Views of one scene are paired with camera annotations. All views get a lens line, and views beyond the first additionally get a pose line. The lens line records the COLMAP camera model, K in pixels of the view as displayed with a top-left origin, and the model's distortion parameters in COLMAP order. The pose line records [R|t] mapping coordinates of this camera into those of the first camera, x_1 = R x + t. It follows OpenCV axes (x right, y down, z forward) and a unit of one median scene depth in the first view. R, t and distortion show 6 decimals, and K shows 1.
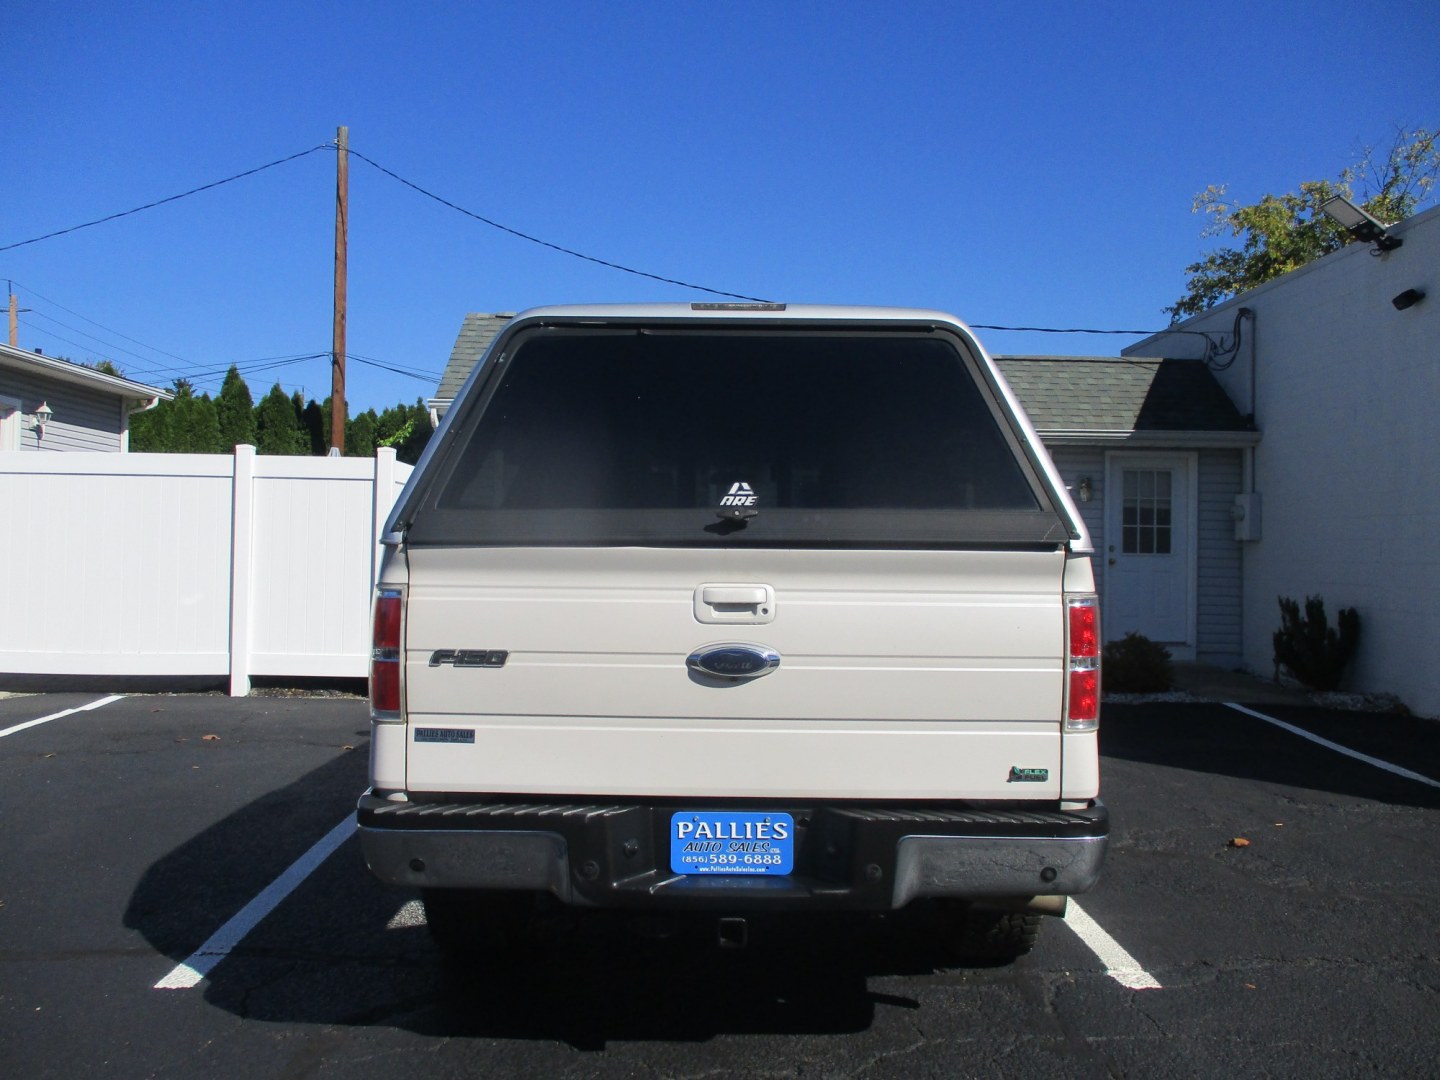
lens RADIAL K [[1190.7, 0, 717.9], [0, 1190.7, 543.9], [0, 0, 1]] dist [-0.036410, 0.017021]
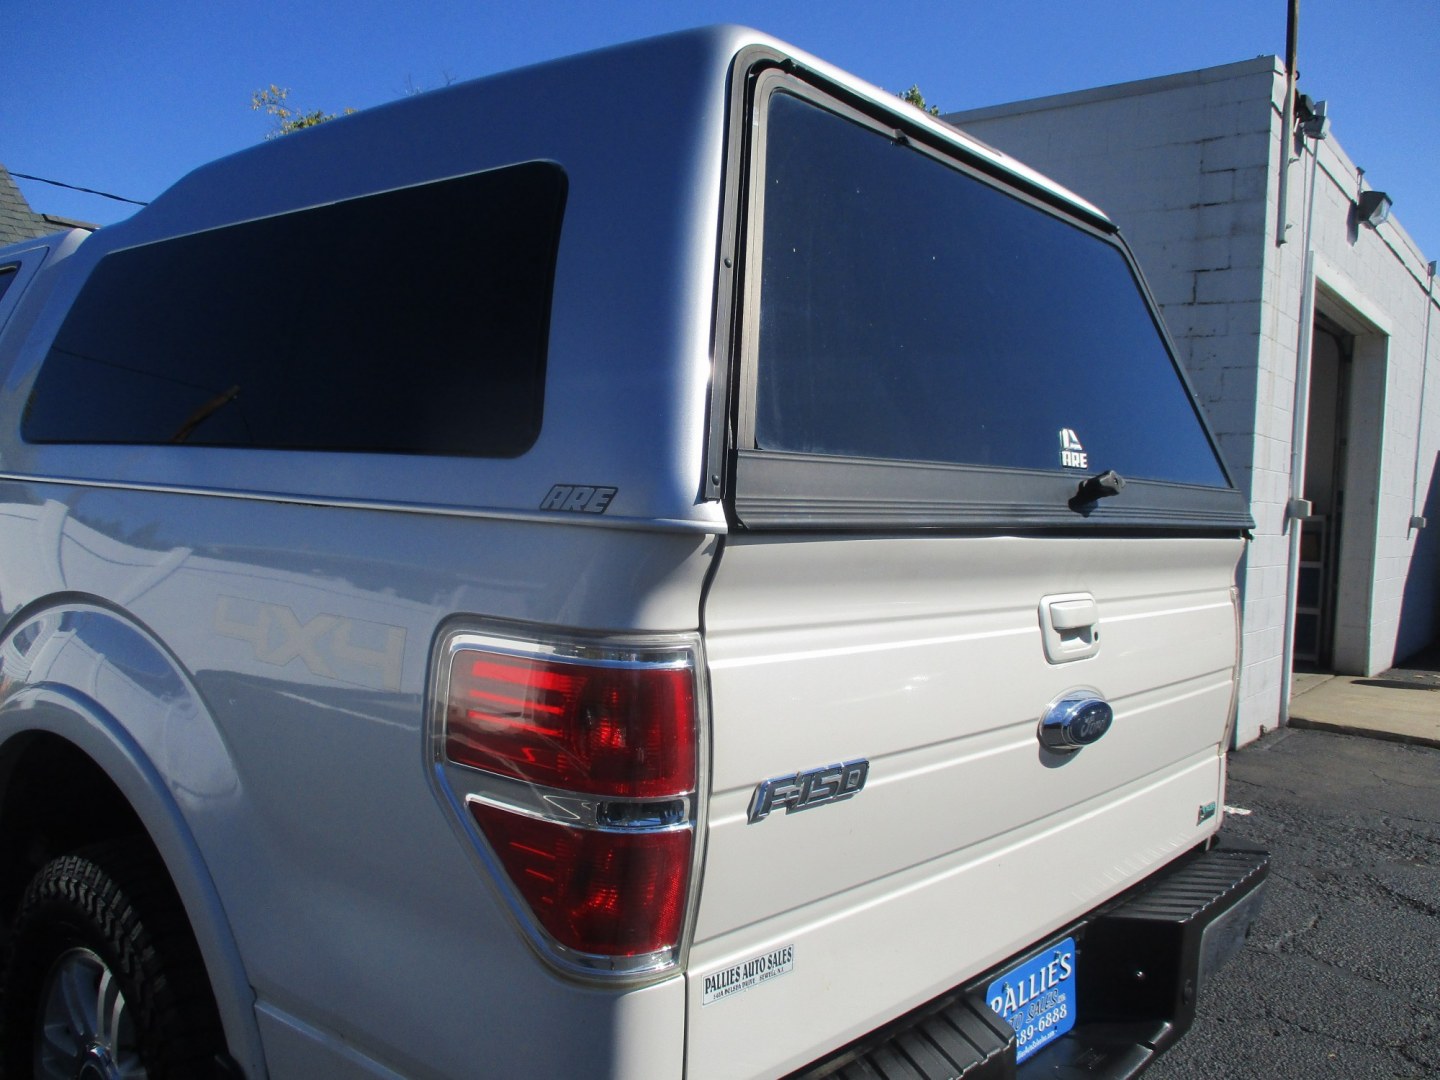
lens RADIAL K [[1190.7, 0, 717.9], [0, 1190.7, 543.9], [0, 0, 1]] dist [-0.036410, 0.017021]
pose [[0.648293, -0.013650, 0.761268, -0.560577], [-0.040566, 0.997800, 0.052437, -0.017111], [-0.760309, -0.064877, 0.646313, 0.733898]]
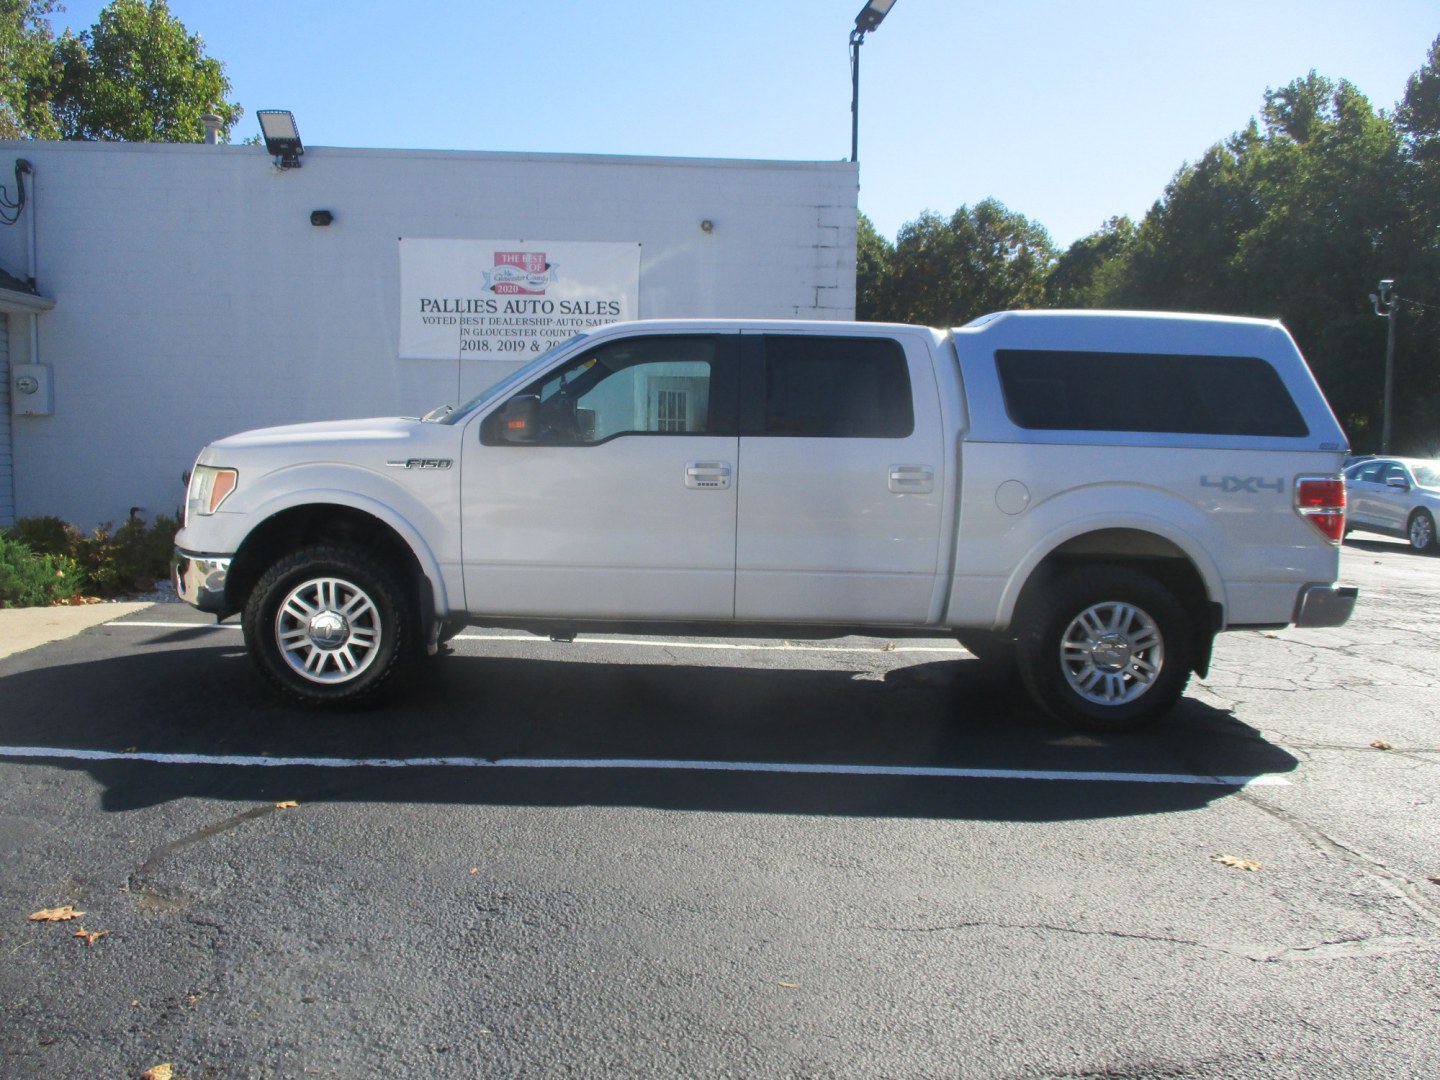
lens RADIAL K [[1190.7, 0, 717.9], [0, 1190.7, 543.9], [0, 0, 1]] dist [-0.036410, 0.017021]
pose [[-0.026523, -0.098493, 0.994784, -2.139455], [-0.021035, 0.994969, 0.097950, -0.015830], [-0.999427, -0.018328, -0.028461, 2.050822]]
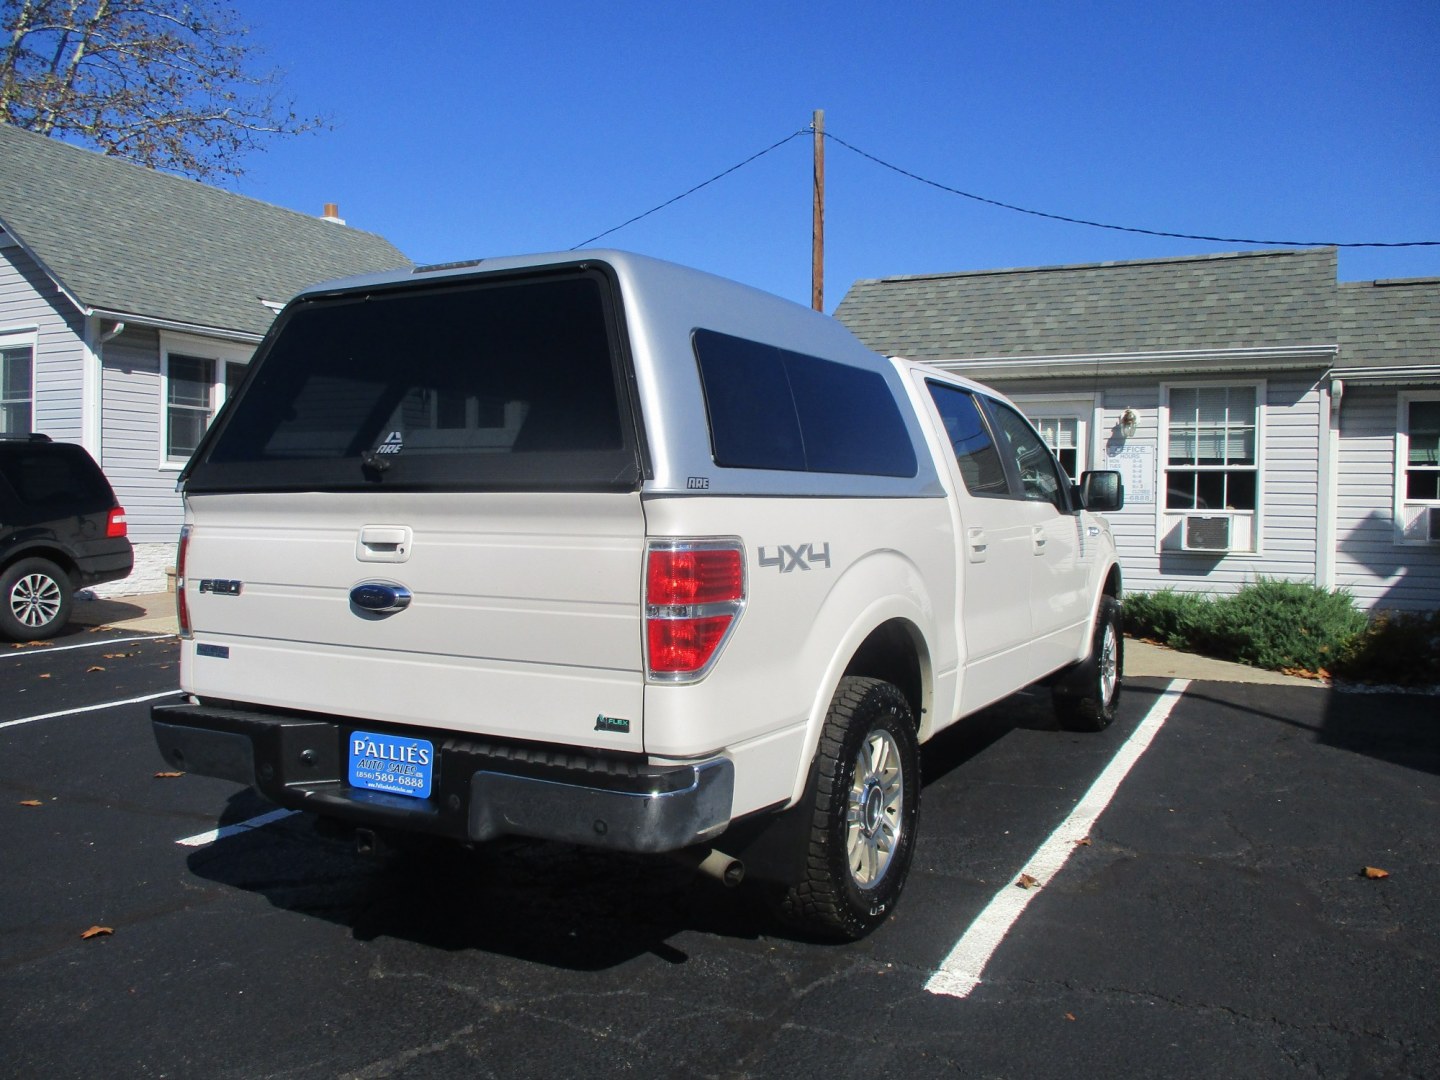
lens RADIAL K [[1190.7, 0, 717.9], [0, 1190.7, 543.9], [0, 0, 1]] dist [-0.036410, 0.017021]
pose [[0.878956, 0.011622, -0.476761, 0.786221], [0.000954, 0.999658, 0.026127, 0.022042], [0.476902, -0.023419, 0.878645, 0.190917]]
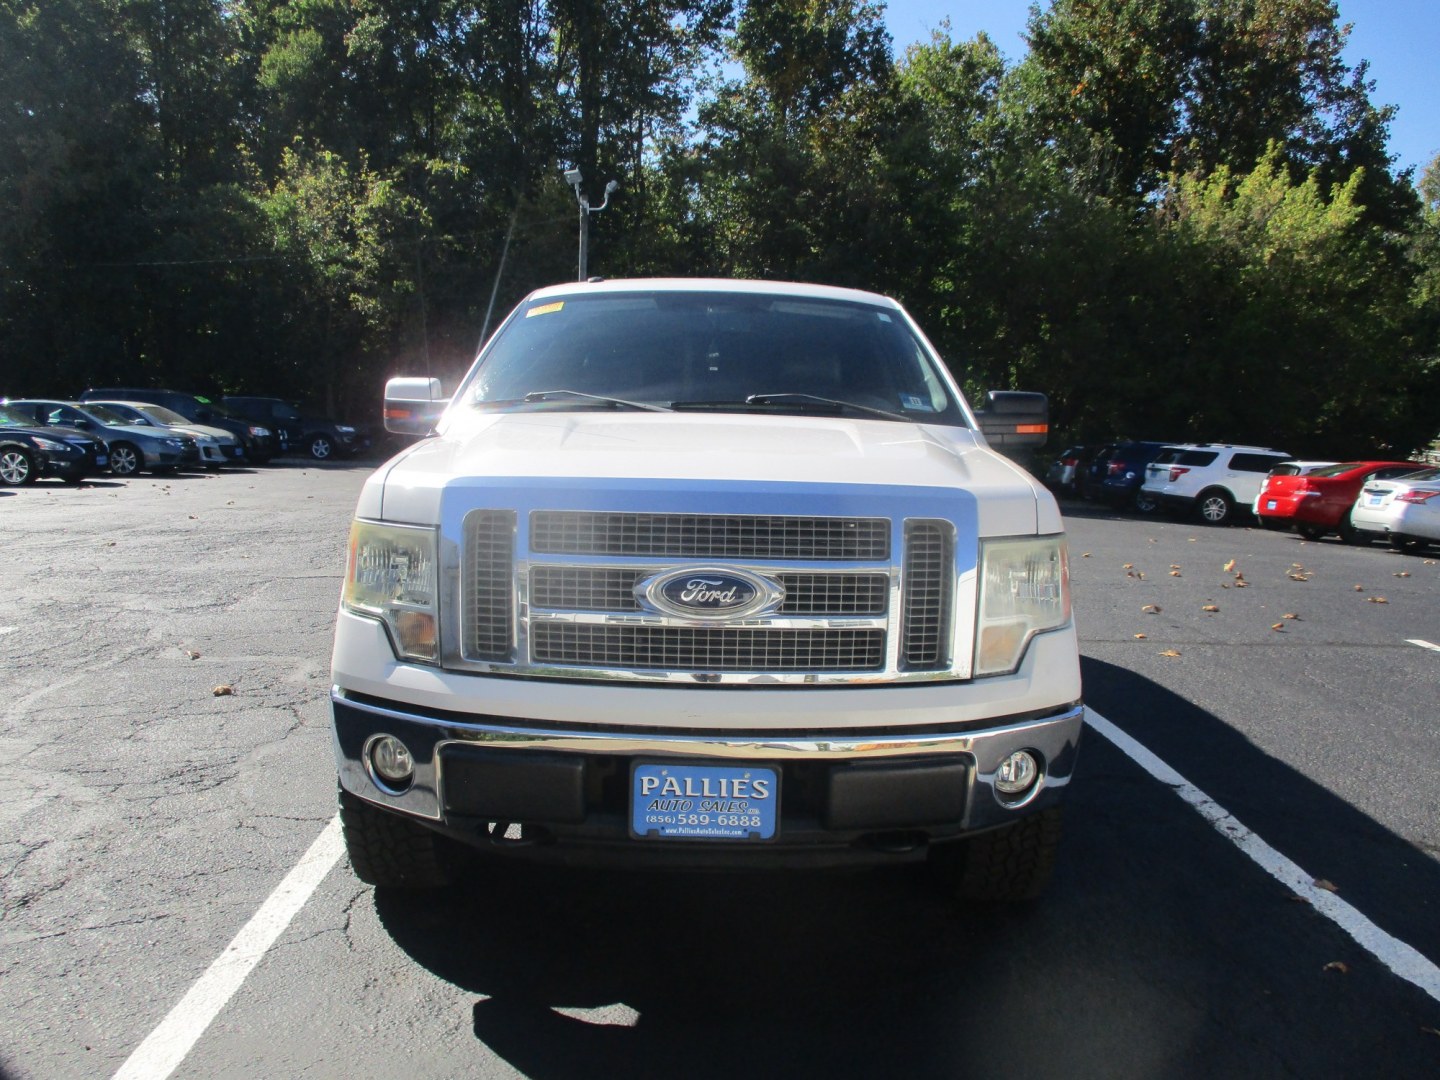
lens RADIAL K [[1190.7, 0, 717.9], [0, 1190.7, 543.9], [0, 0, 1]] dist [-0.036410, 0.017021]
pose [[-0.999496, -0.031716, -0.001155, -0.010199], [-0.031605, 0.991352, 0.127367, -0.044053], [-0.002894, 0.127340, -0.991855, 3.737565]]
